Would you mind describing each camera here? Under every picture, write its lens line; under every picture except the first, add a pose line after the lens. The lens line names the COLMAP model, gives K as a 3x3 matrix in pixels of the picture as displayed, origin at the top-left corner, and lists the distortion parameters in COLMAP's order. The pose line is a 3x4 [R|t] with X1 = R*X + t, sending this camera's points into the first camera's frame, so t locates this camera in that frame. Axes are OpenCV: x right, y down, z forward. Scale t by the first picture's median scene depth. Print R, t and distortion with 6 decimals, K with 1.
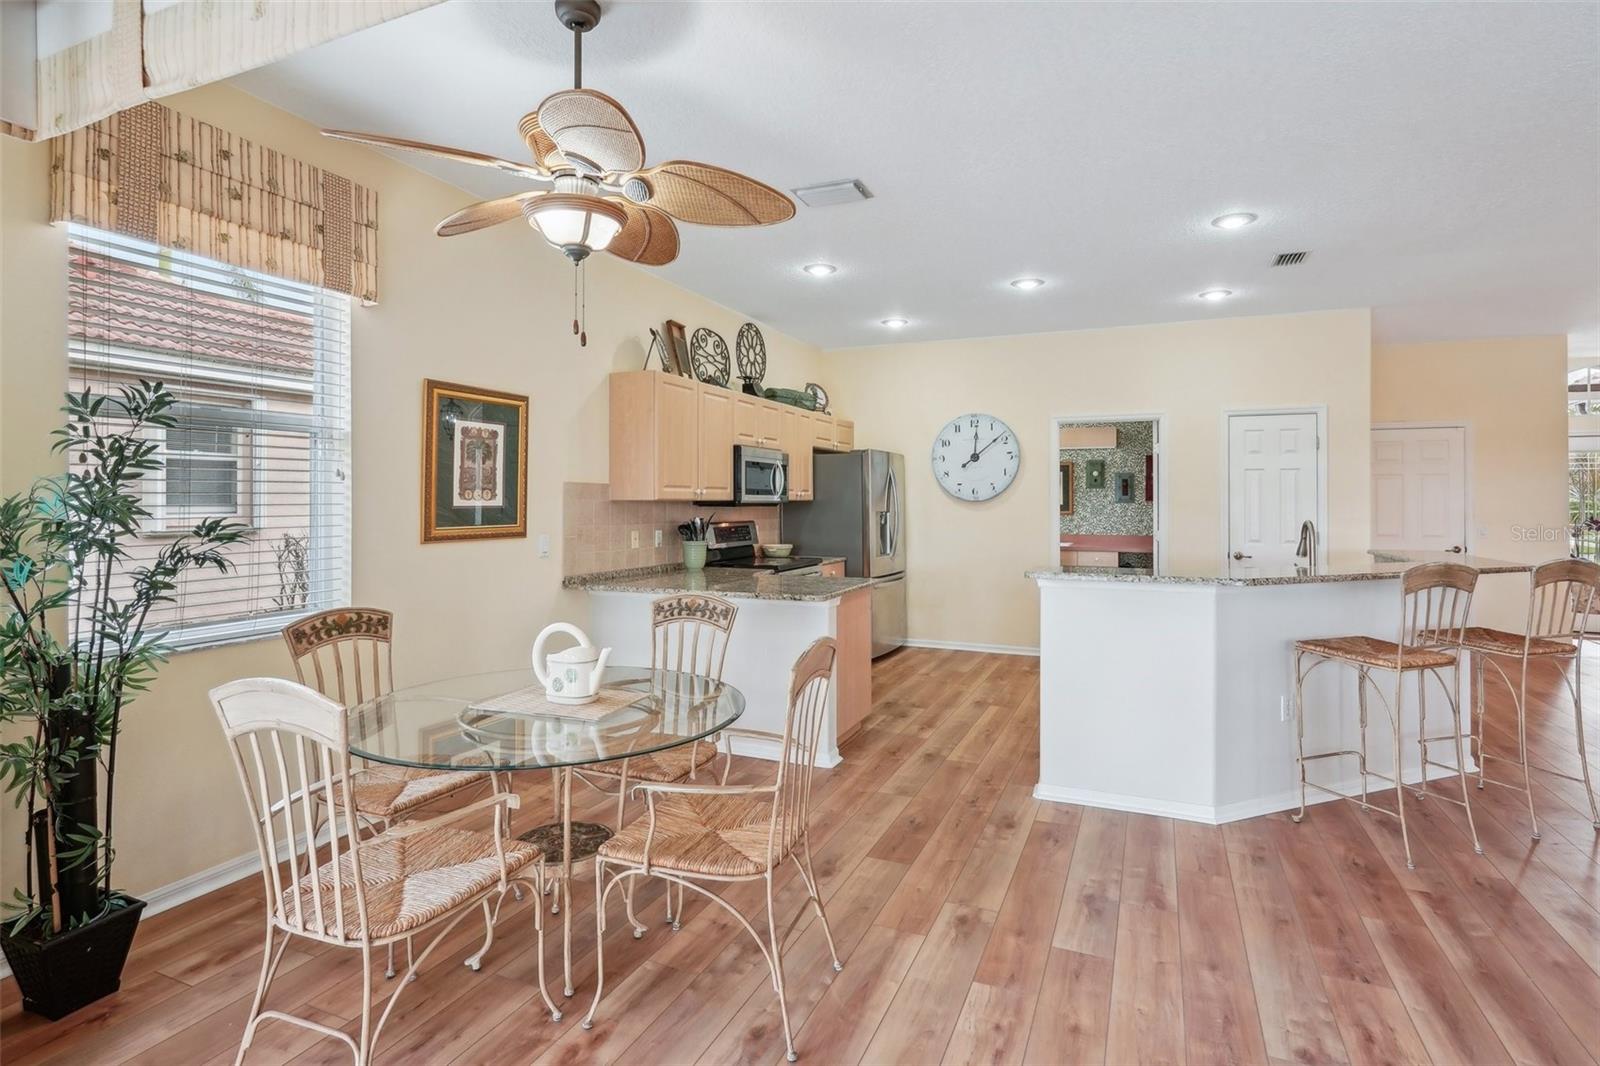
lens RADIAL K [[788.8, 0, 811.4], [0, 788.8, 499.6], [0, 0, 1]] dist [-0.015353, 0.000000]
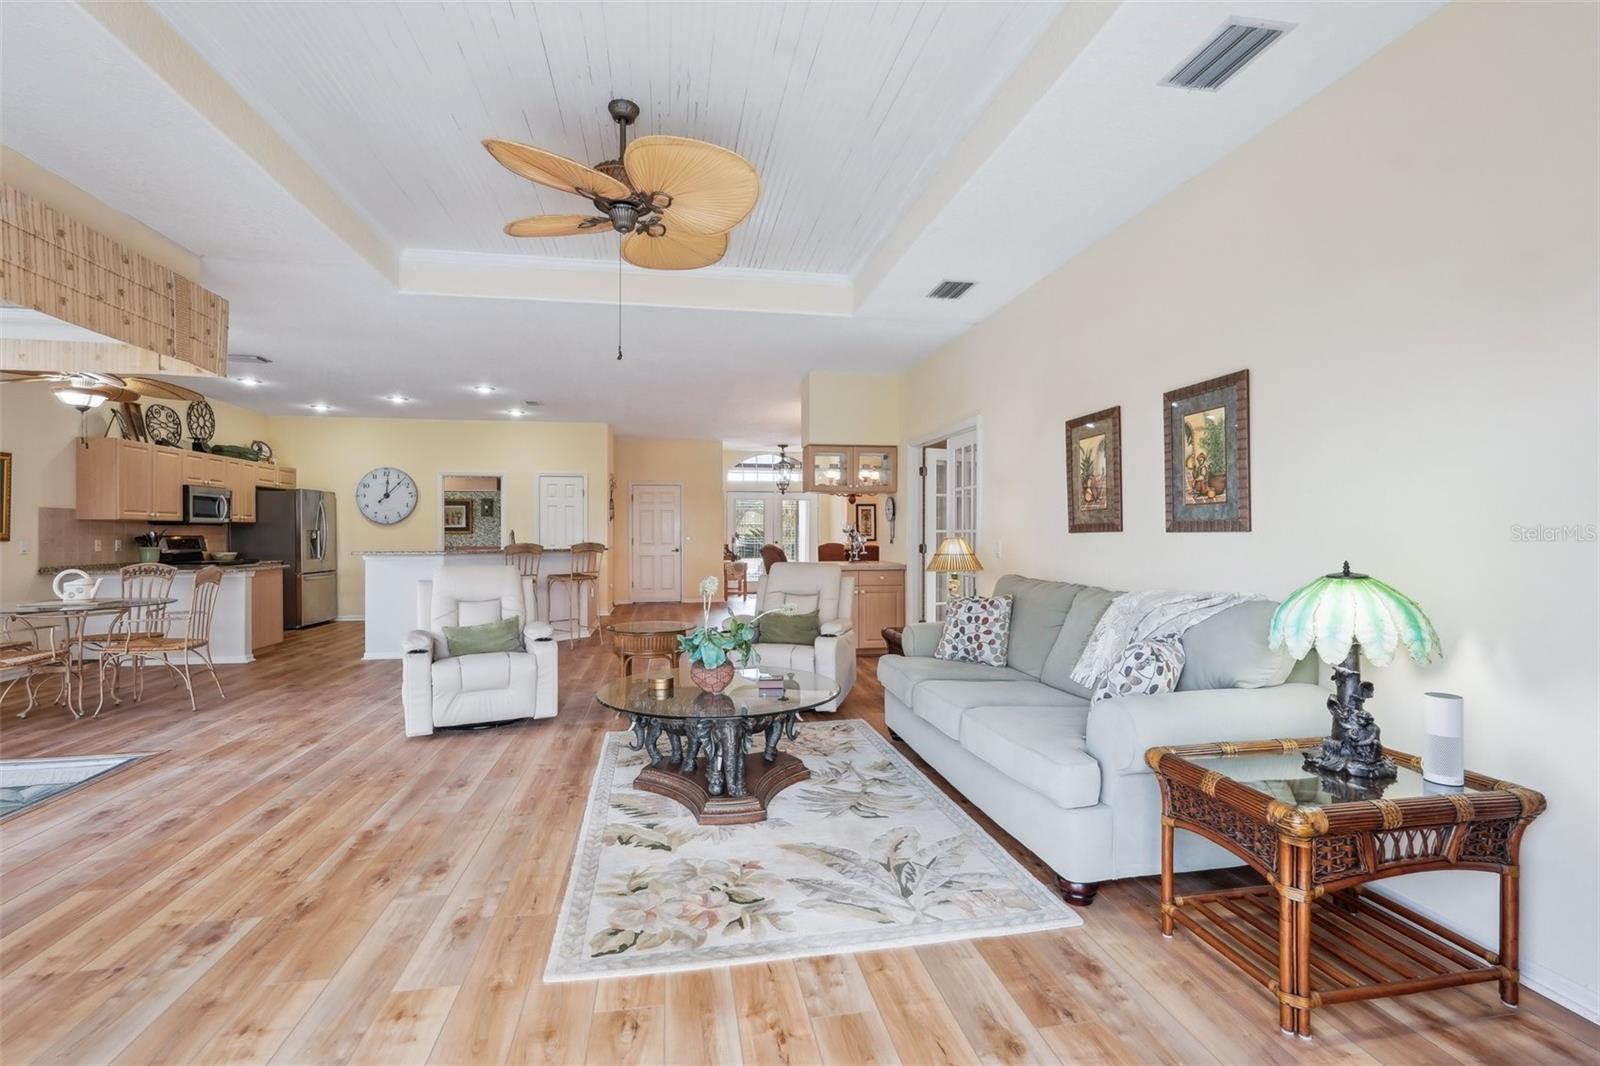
lens RADIAL K [[726.2, 0, 791.4], [0, 726.2, 529.3], [0, 0, 1]] dist [-0.000972, 0.001293]
pose [[0.837455, -0.001109, 0.546506, 0.120492], [0.002111, 0.999997, -0.001204, 0.021587], [-0.546503, 0.002162, 0.837455, -0.830373]]
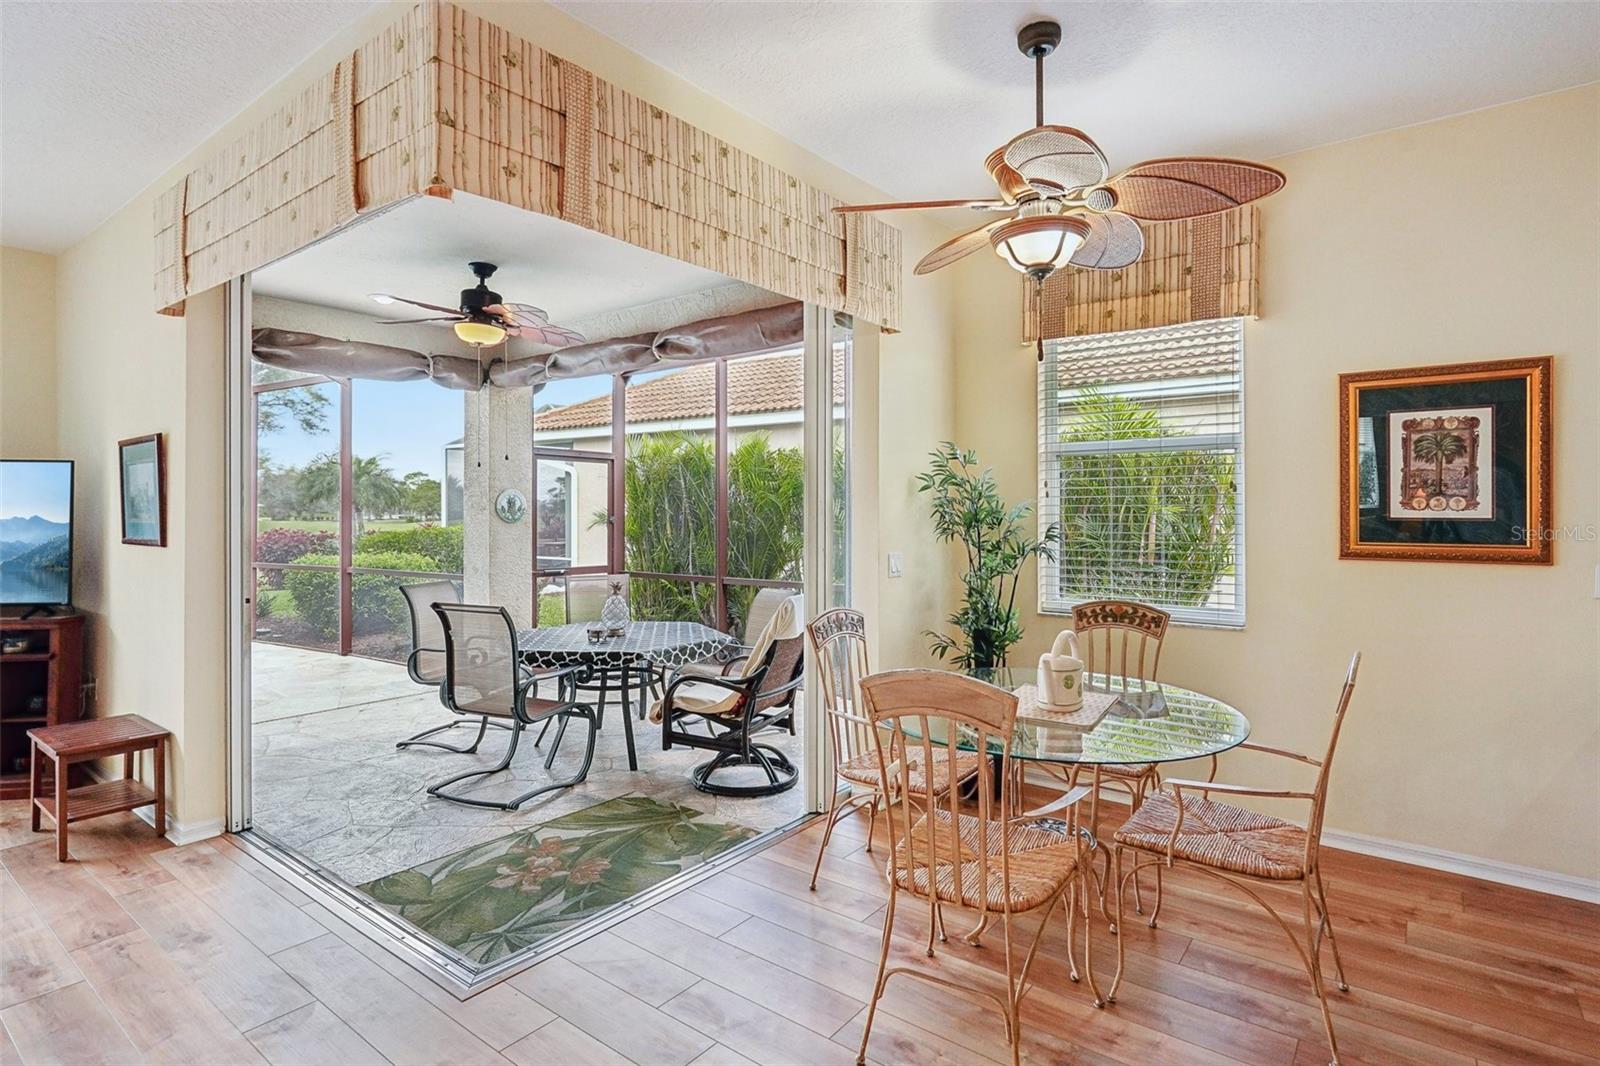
lens RADIAL K [[814.3, 0, 821.2], [0, 814.3, 504.9], [0, 0, 1]] dist [-0.001600, 0.006932]
pose [[-0.229630, -0.006937, -0.973253, 0.350159], [0.000903, 0.999973, -0.007341, 0.000409], [0.973278, -0.002564, -0.229617, 0.412500]]
